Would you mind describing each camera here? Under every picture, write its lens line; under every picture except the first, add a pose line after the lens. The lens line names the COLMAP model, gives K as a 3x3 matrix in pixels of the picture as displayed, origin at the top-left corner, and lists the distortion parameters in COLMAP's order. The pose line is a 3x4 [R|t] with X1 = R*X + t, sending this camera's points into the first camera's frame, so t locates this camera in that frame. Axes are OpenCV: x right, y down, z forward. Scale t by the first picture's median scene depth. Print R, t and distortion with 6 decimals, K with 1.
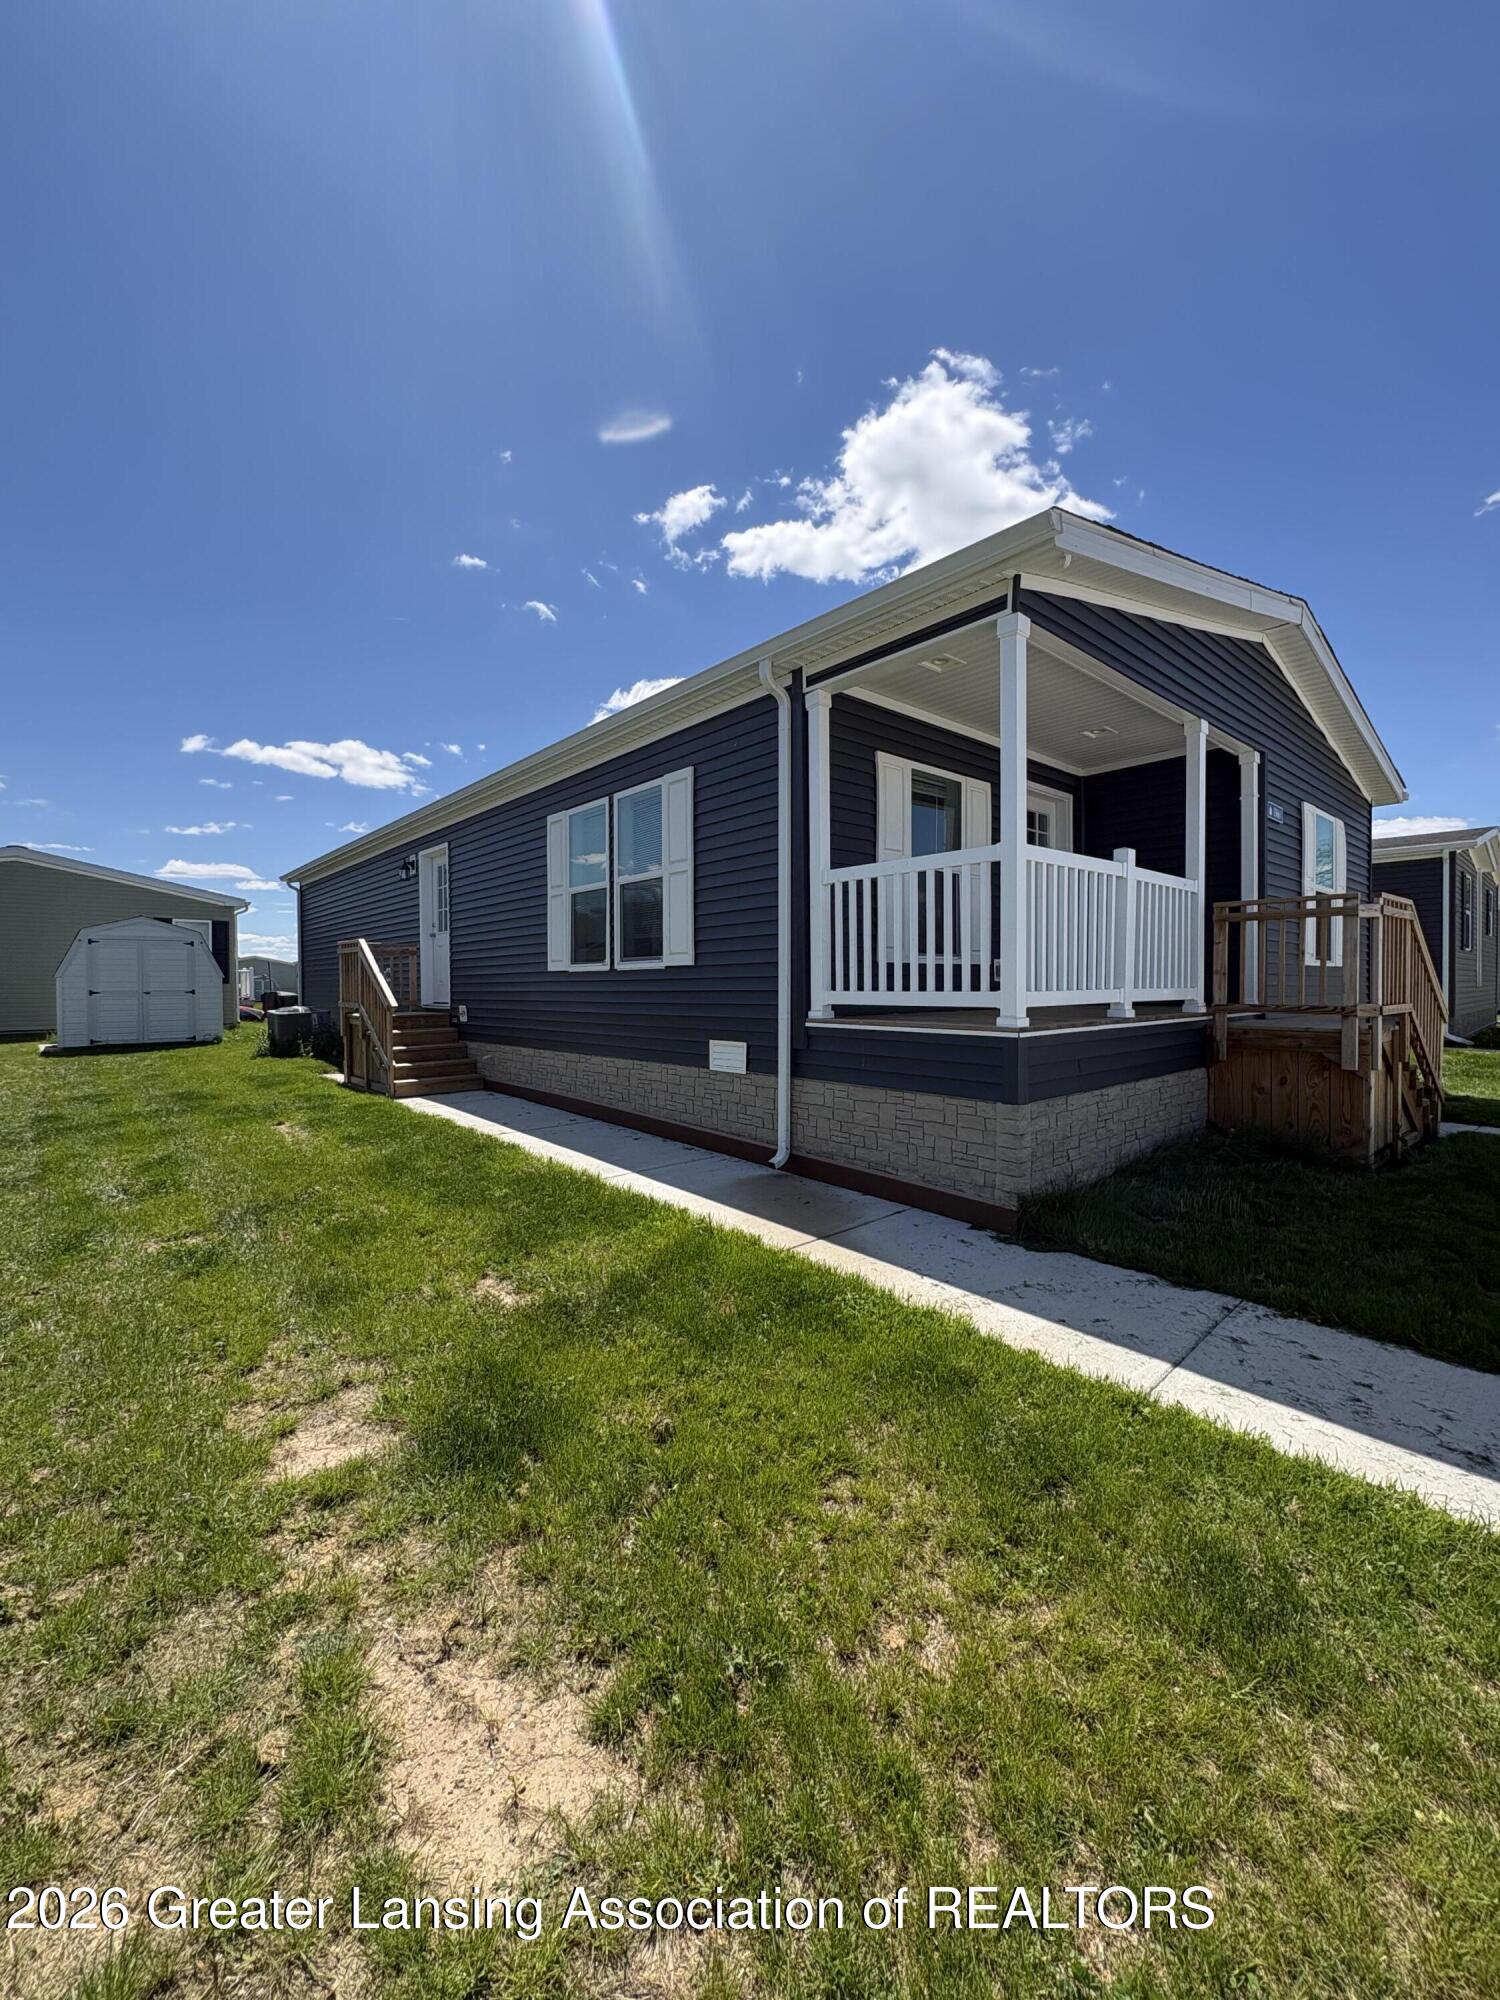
lens RADIAL K [[799.0, 0, 747.3], [0, 799.0, 995.6], [0, 0, 1]] dist [0.006710, 0.001100]
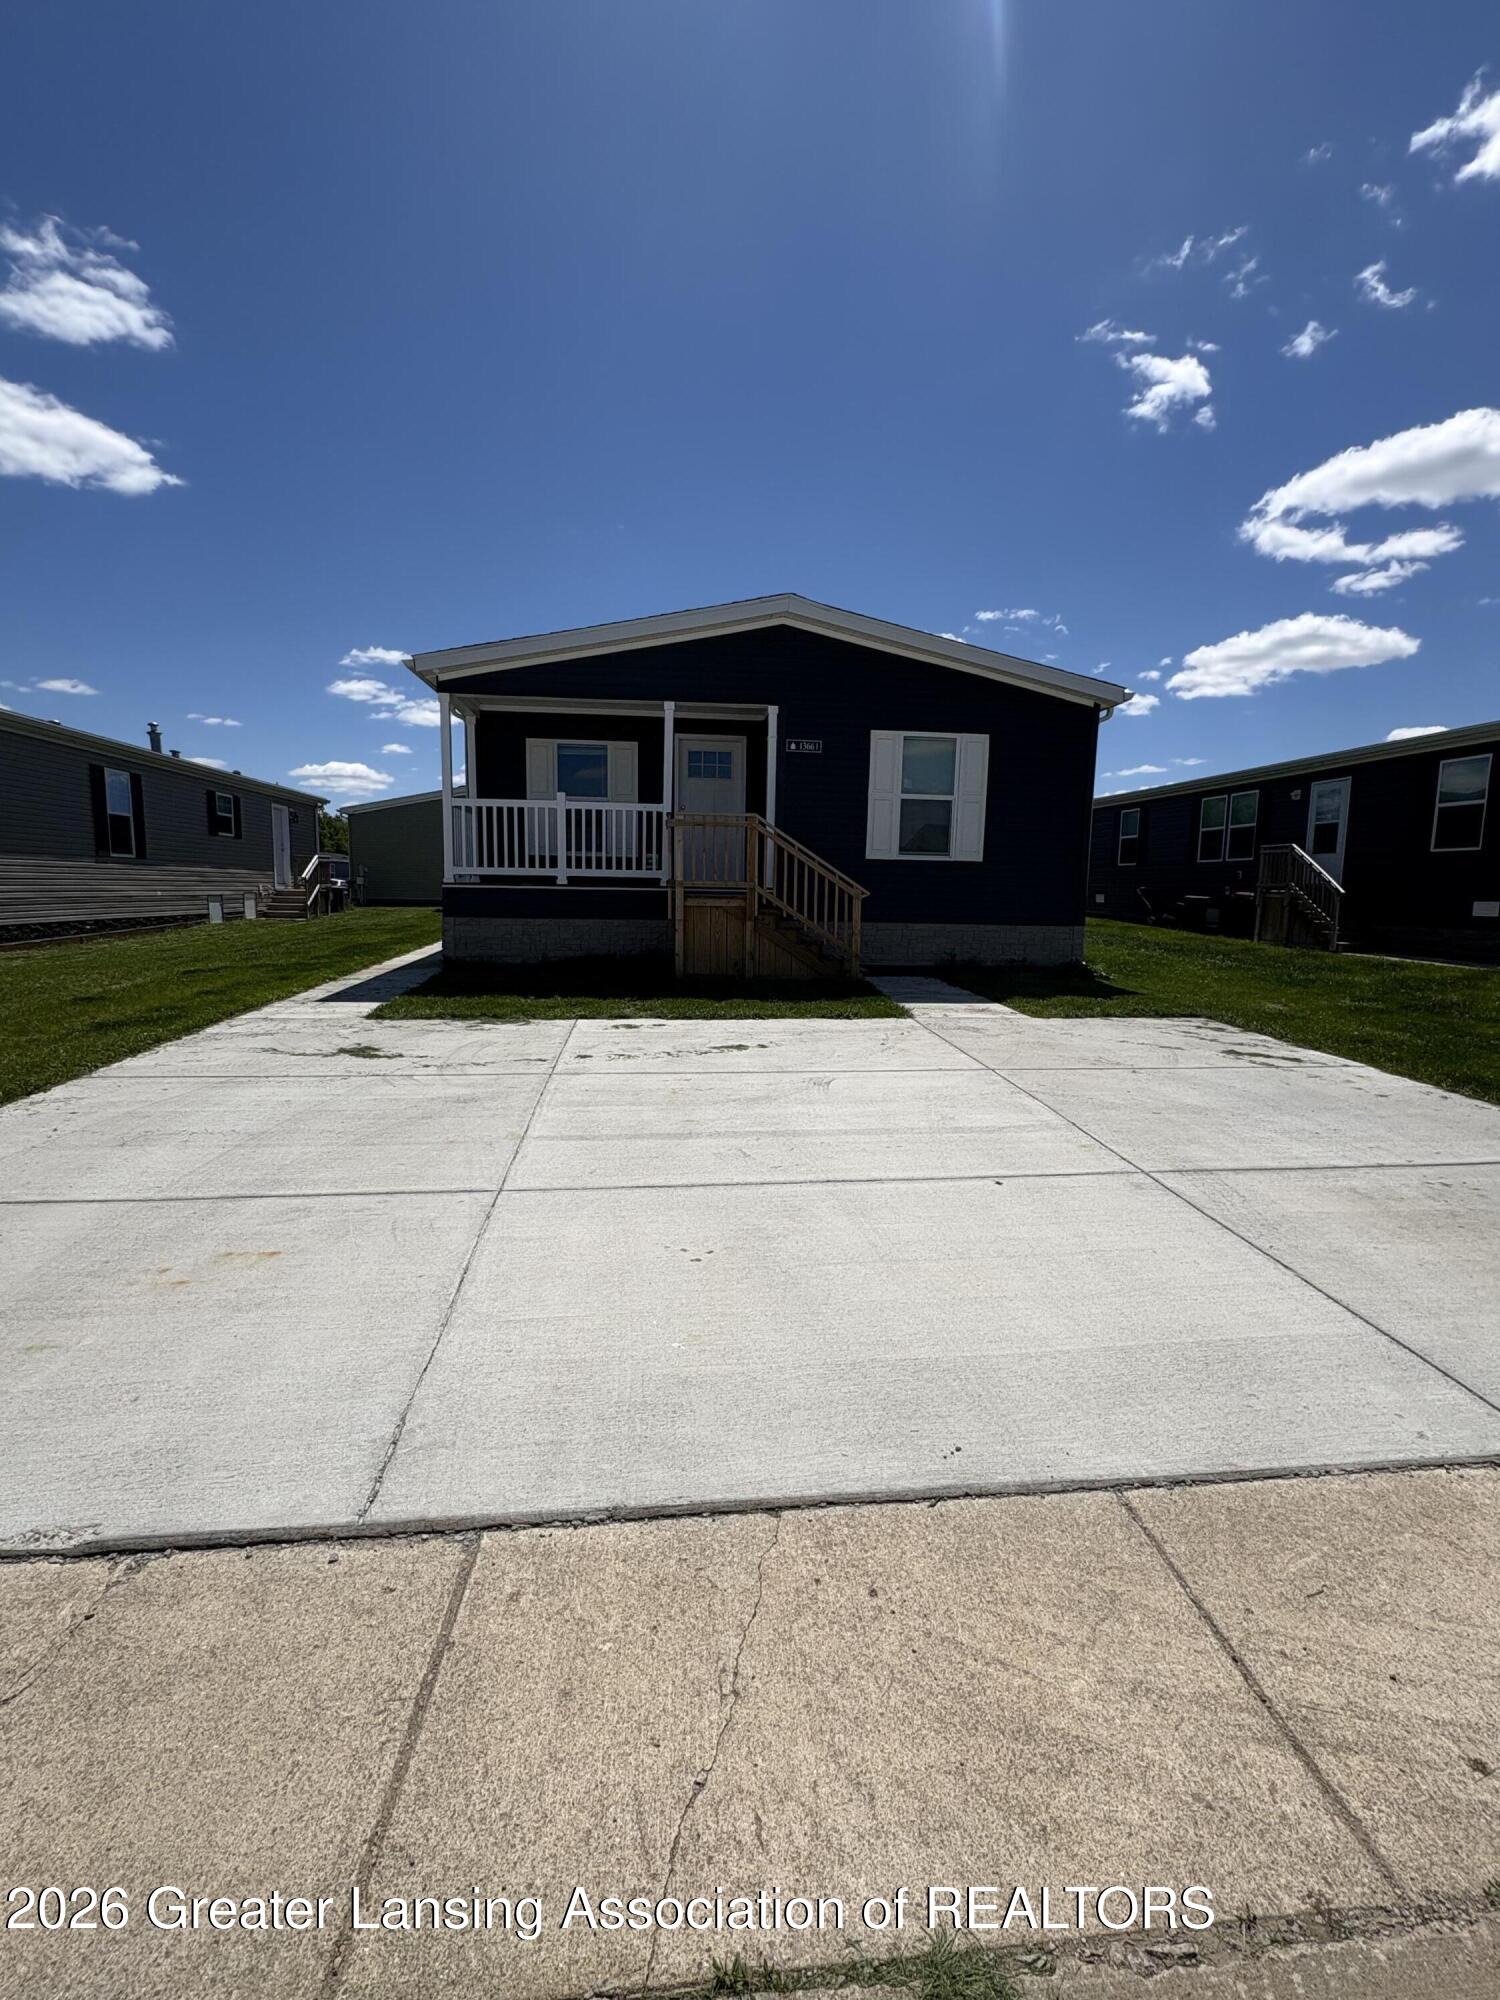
lens RADIAL K [[867.9, 0, 744.4], [0, 867.9, 991.1], [0, 0, 1]] dist [-0.013881, 0.000938]
pose [[0.810870, 0.090049, -0.578257, 1.134442], [-0.028921, 0.993050, 0.114089, 0.018368], [0.584511, -0.075788, 0.807838, -0.228882]]
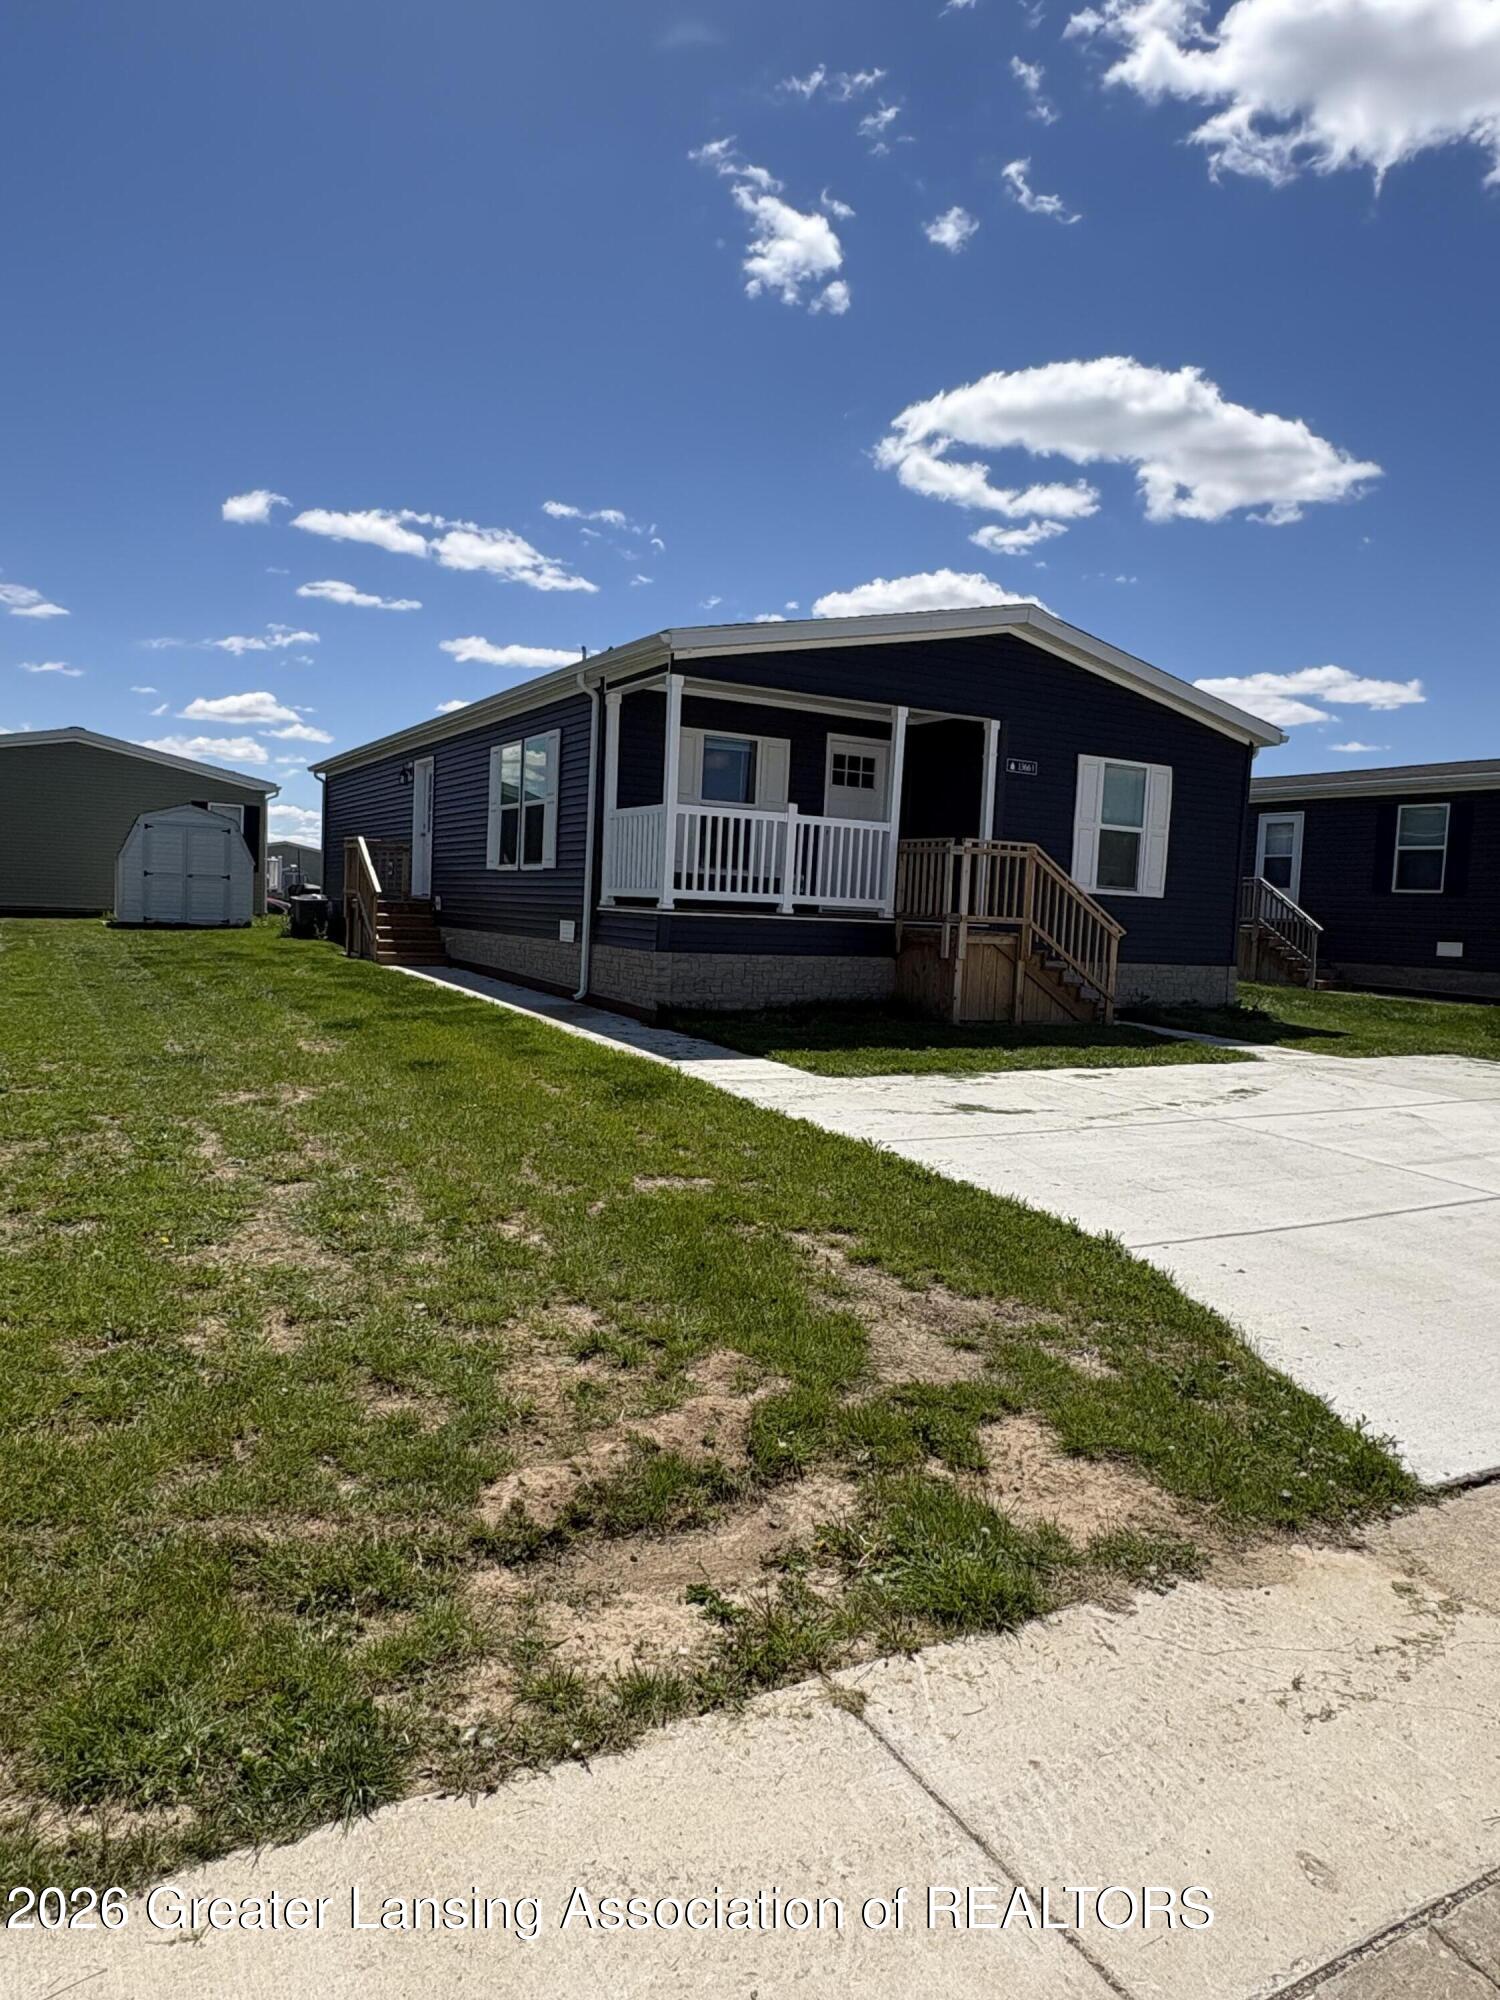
lens RADIAL K [[1277.9, 0, 752.0], [0, 1277.9, 1001.2], [0, 0, 1]] dist [0.019163, -0.009199]
pose [[0.977975, 0.063936, -0.198689, 0.511311], [-0.052575, 0.996694, 0.061946, 0.026676], [0.201993, -0.050136, 0.978103, -0.808758]]
